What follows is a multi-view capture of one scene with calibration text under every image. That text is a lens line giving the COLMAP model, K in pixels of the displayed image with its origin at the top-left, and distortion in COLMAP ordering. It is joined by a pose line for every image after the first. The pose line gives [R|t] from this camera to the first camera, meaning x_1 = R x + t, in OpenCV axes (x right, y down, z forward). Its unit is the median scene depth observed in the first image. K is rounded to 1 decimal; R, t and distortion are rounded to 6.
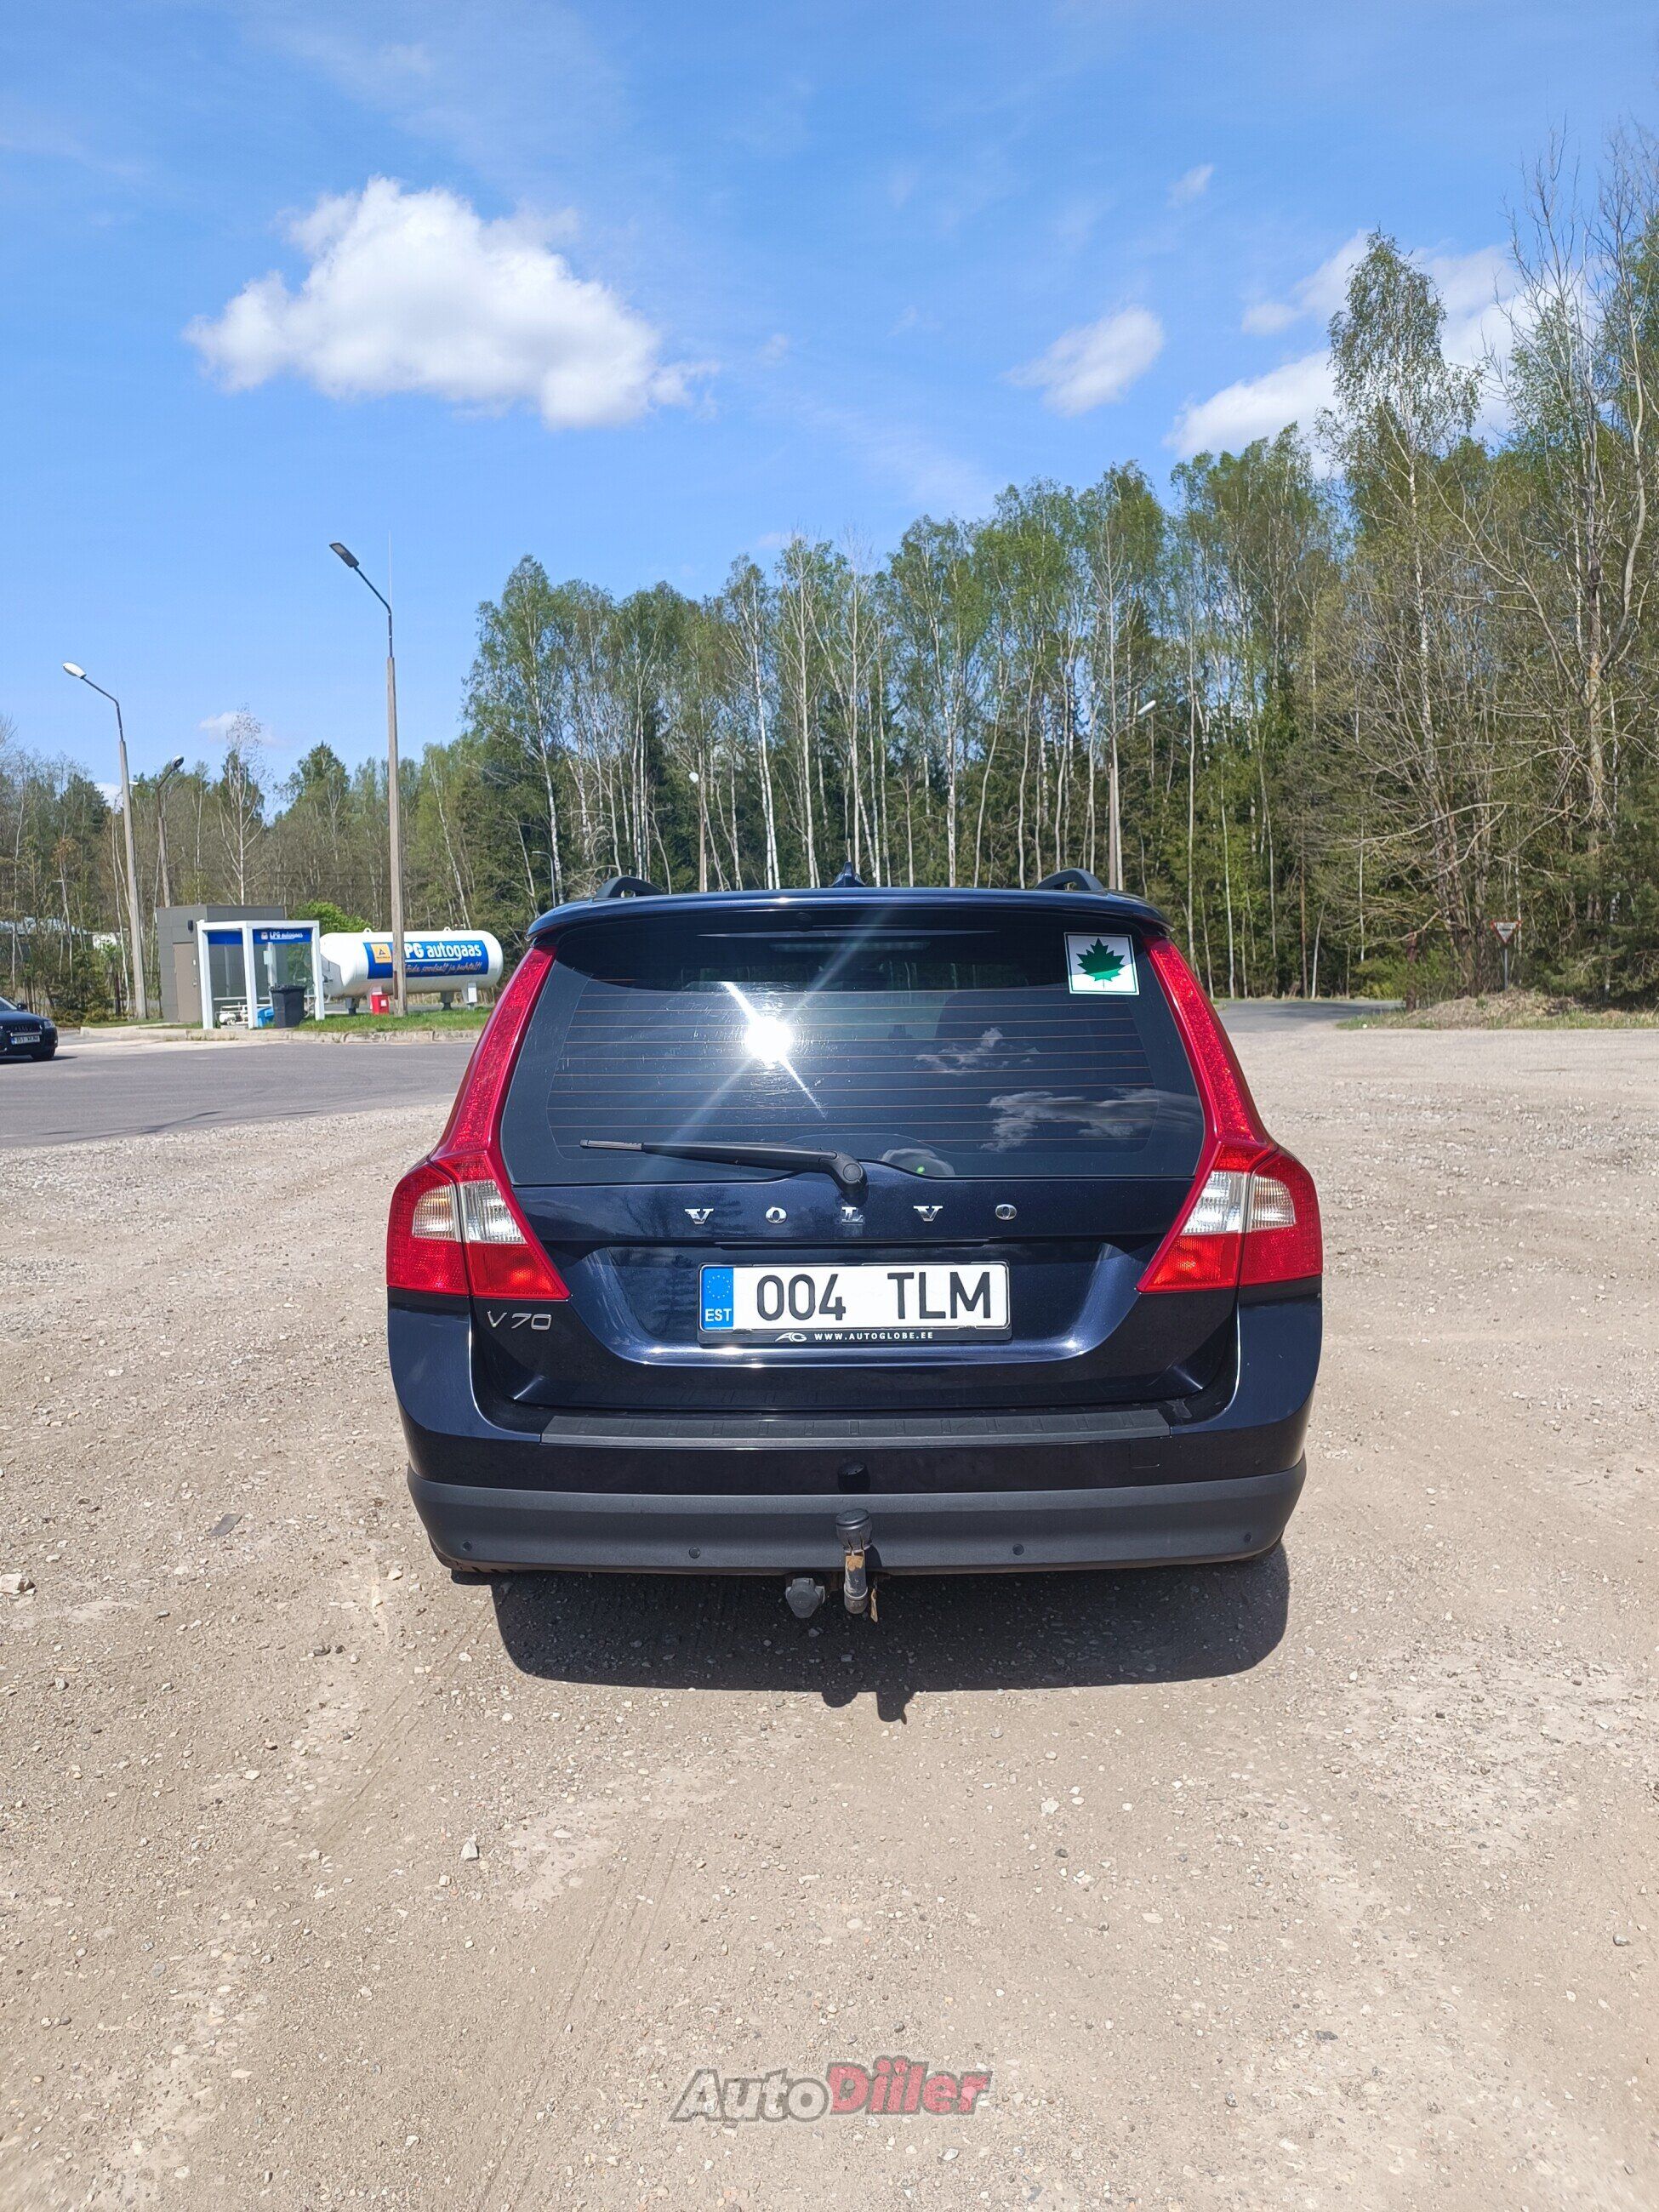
lens RADIAL K [[1579.6, 0, 843.2], [0, 1579.6, 1100.9], [0, 0, 1]] dist [0.021101, 0.001621]
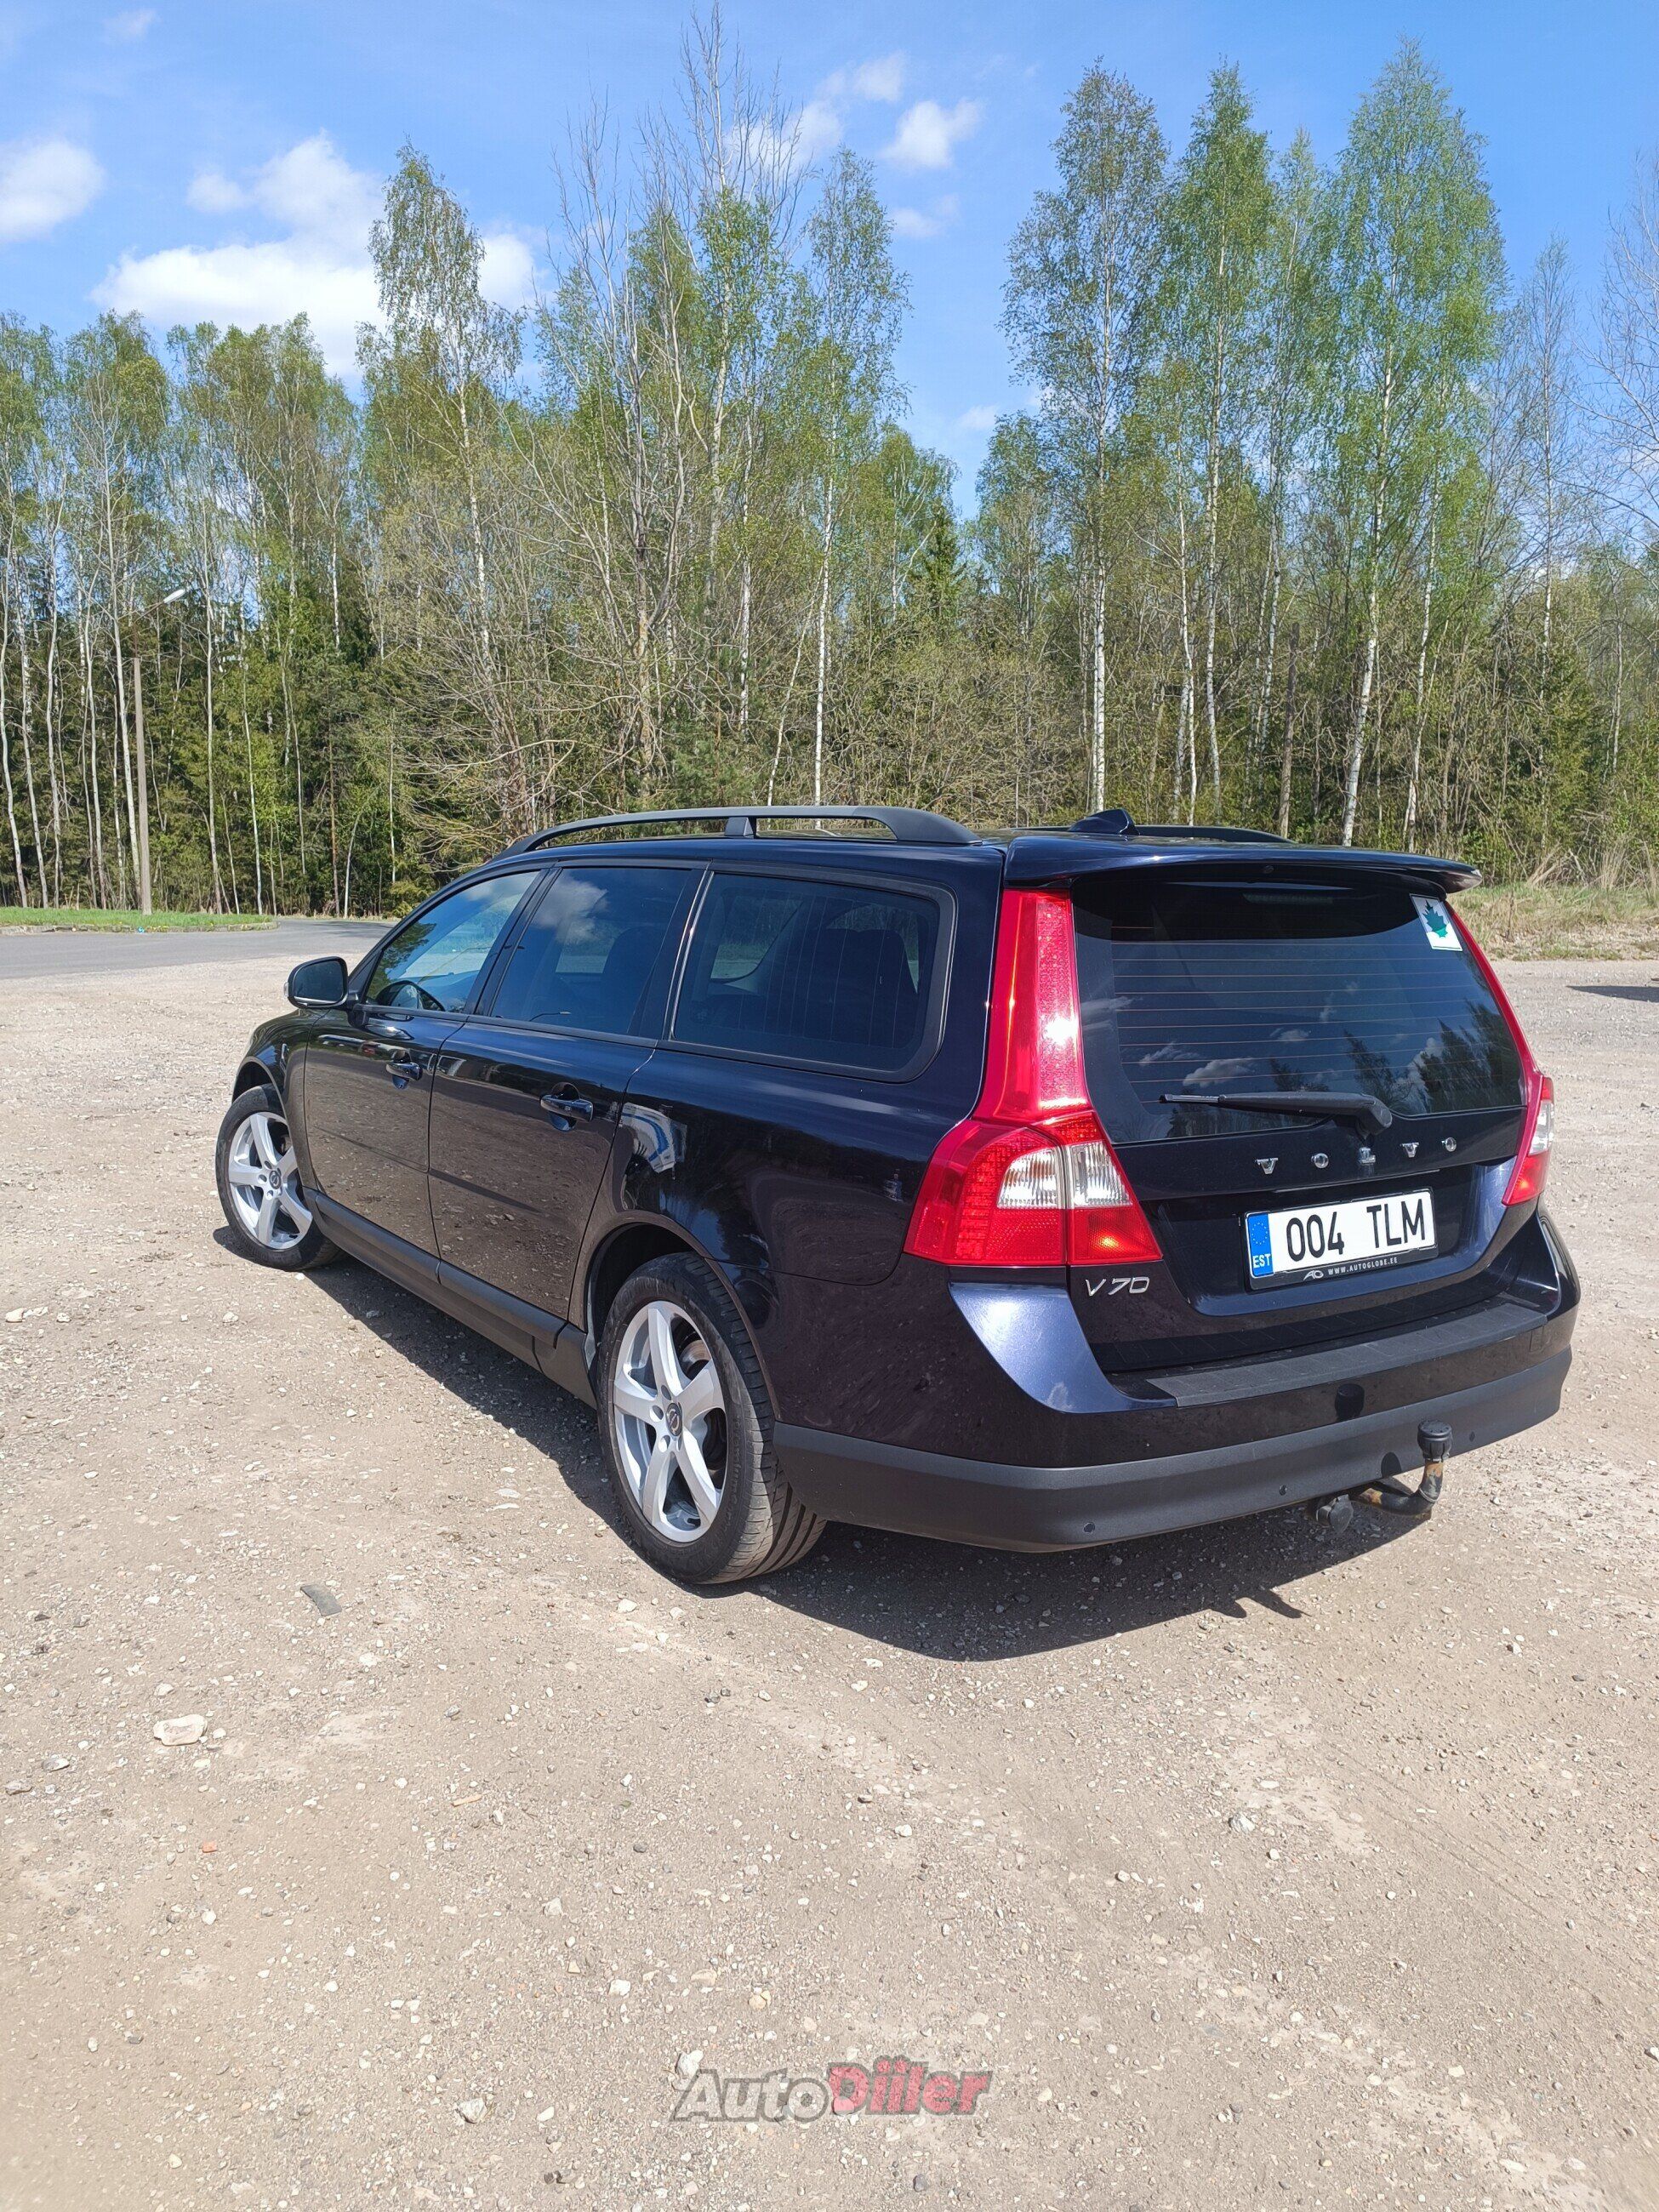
lens RADIAL K [[1569.9, 0, 829.5], [0, 1569.9, 1106.0], [0, 0, 1]] dist [0.032822, -0.000526]
pose [[0.820533, -0.041804, 0.570069, -0.883657], [0.010628, 0.998265, 0.057907, -0.026736], [-0.571501, -0.041456, 0.819554, 0.324836]]
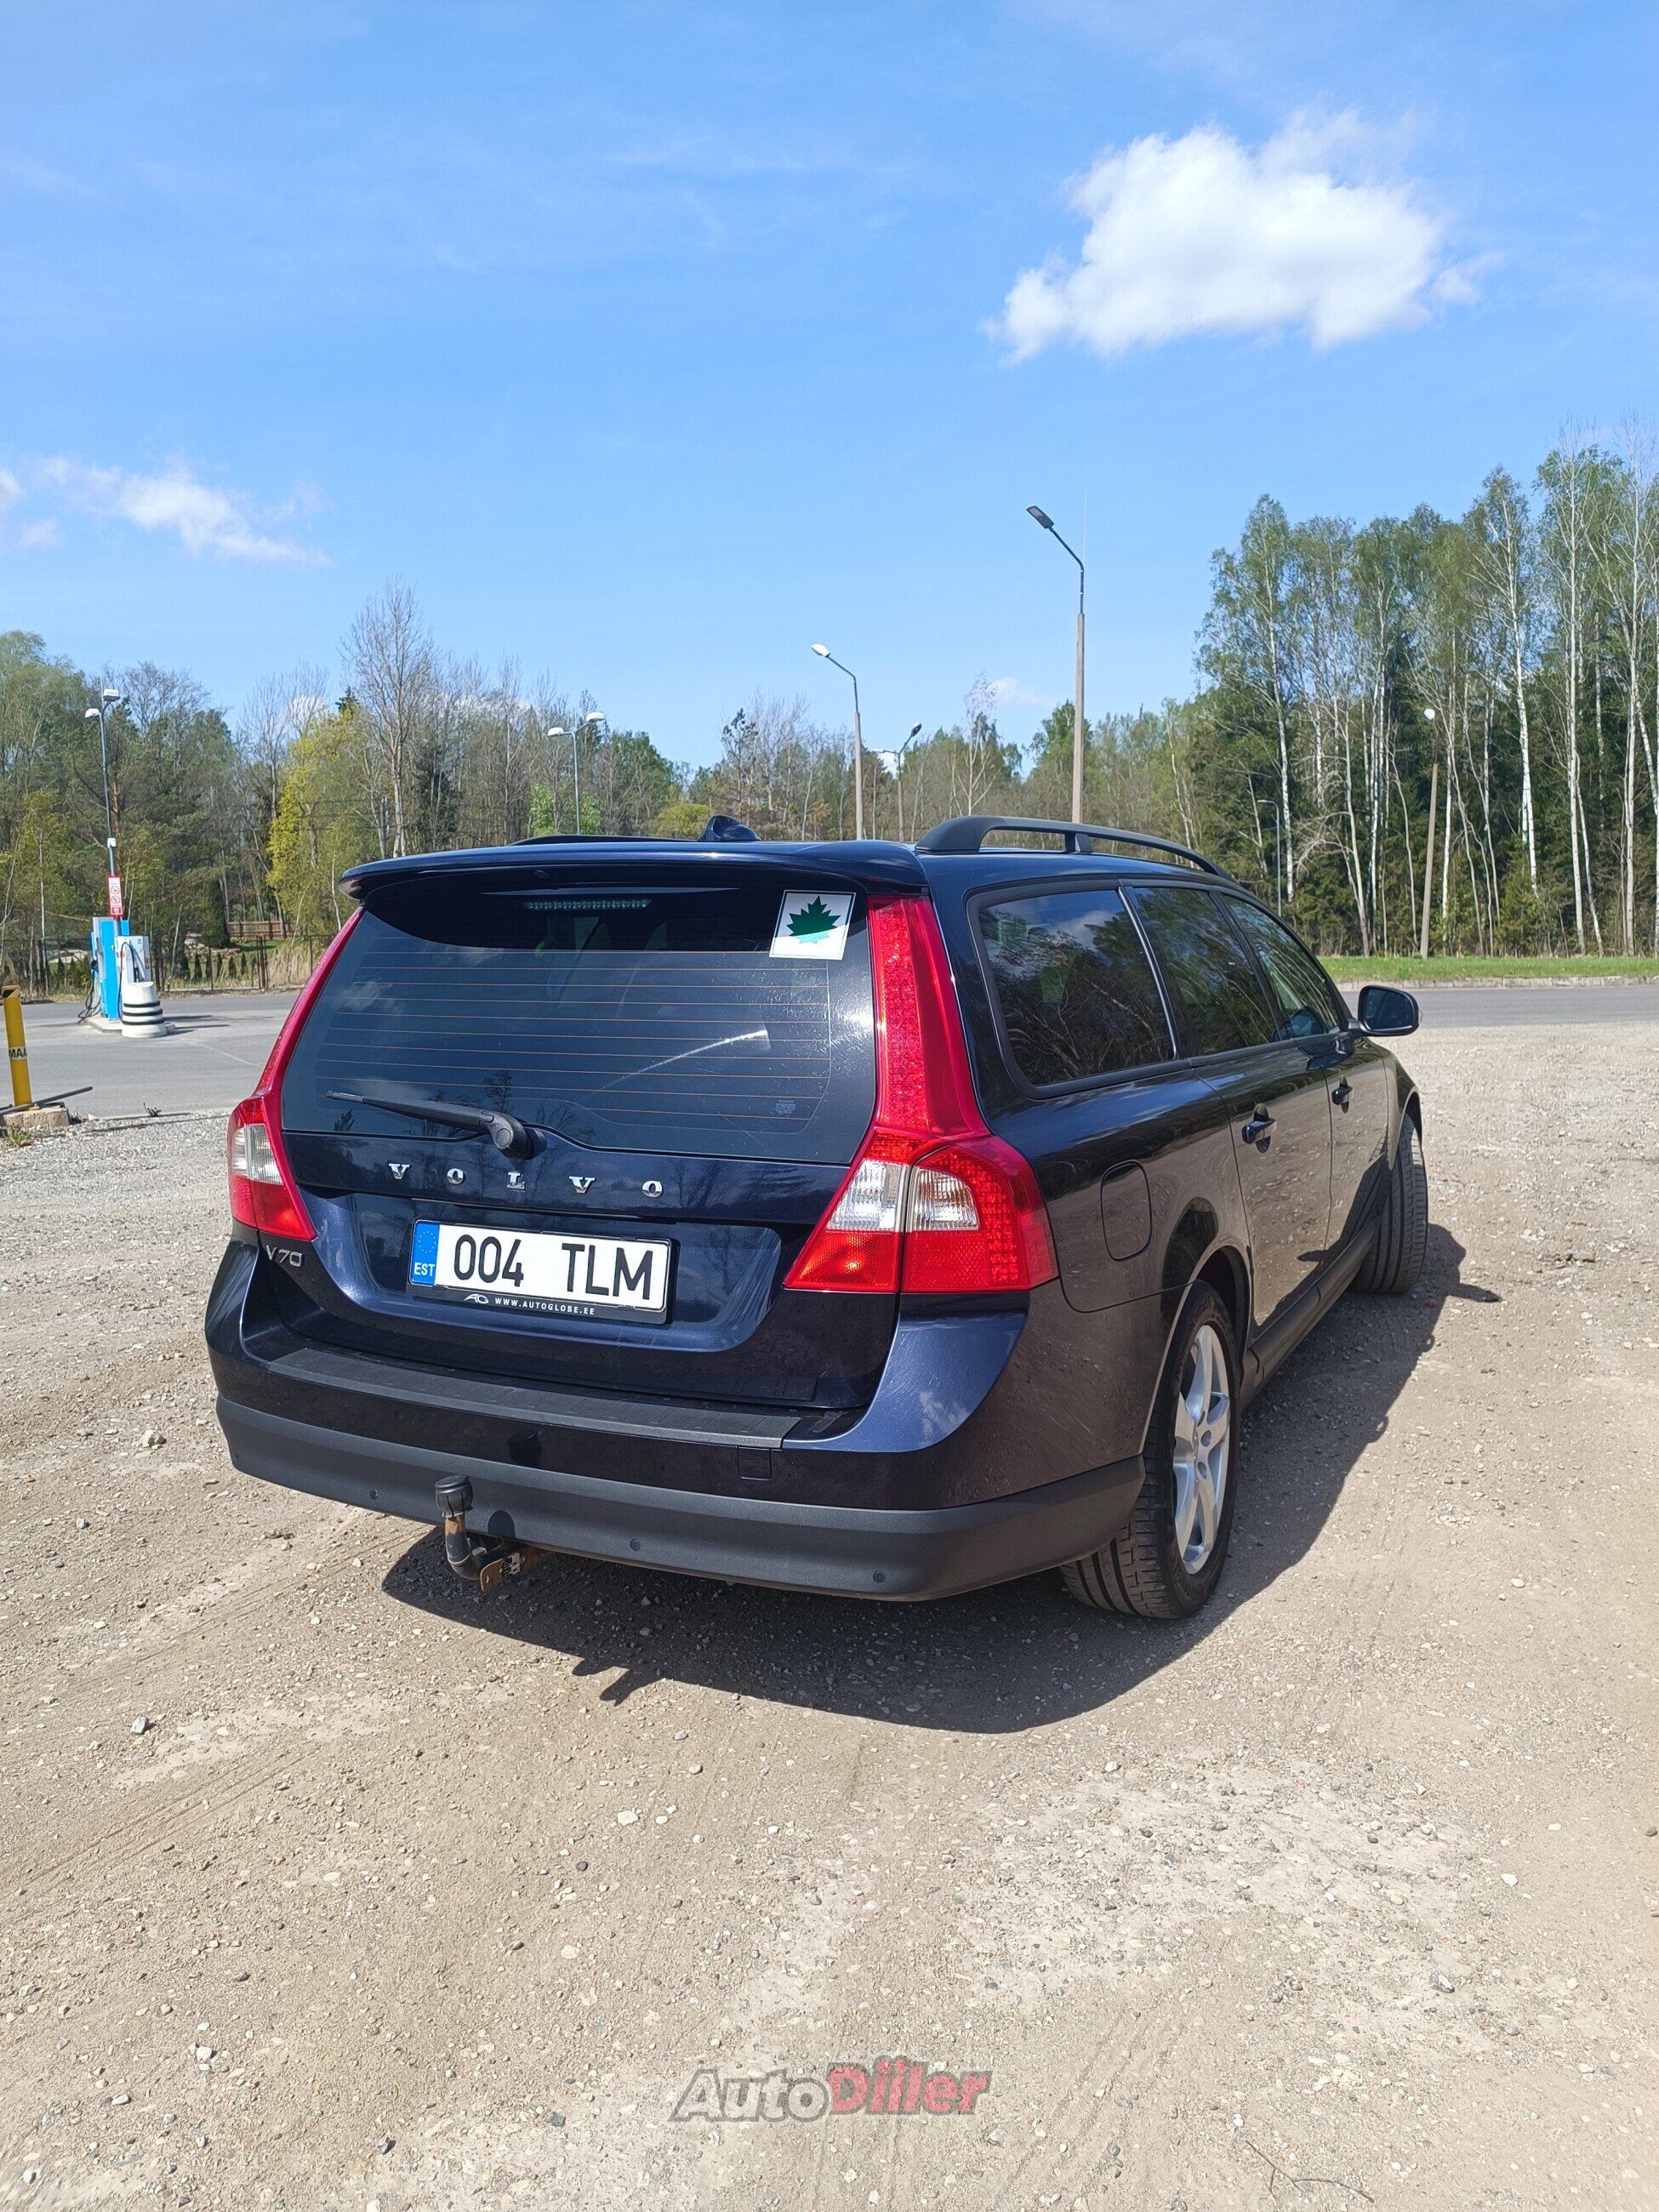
lens RADIAL K [[1579.6, 0, 843.2], [0, 1579.6, 1100.9], [0, 0, 1]] dist [0.021101, 0.001621]
pose [[0.899835, 0.050869, -0.433255, 0.597792], [-0.037769, 0.998533, 0.038796, -0.022628], [0.434593, -0.018546, 0.900436, 0.199328]]
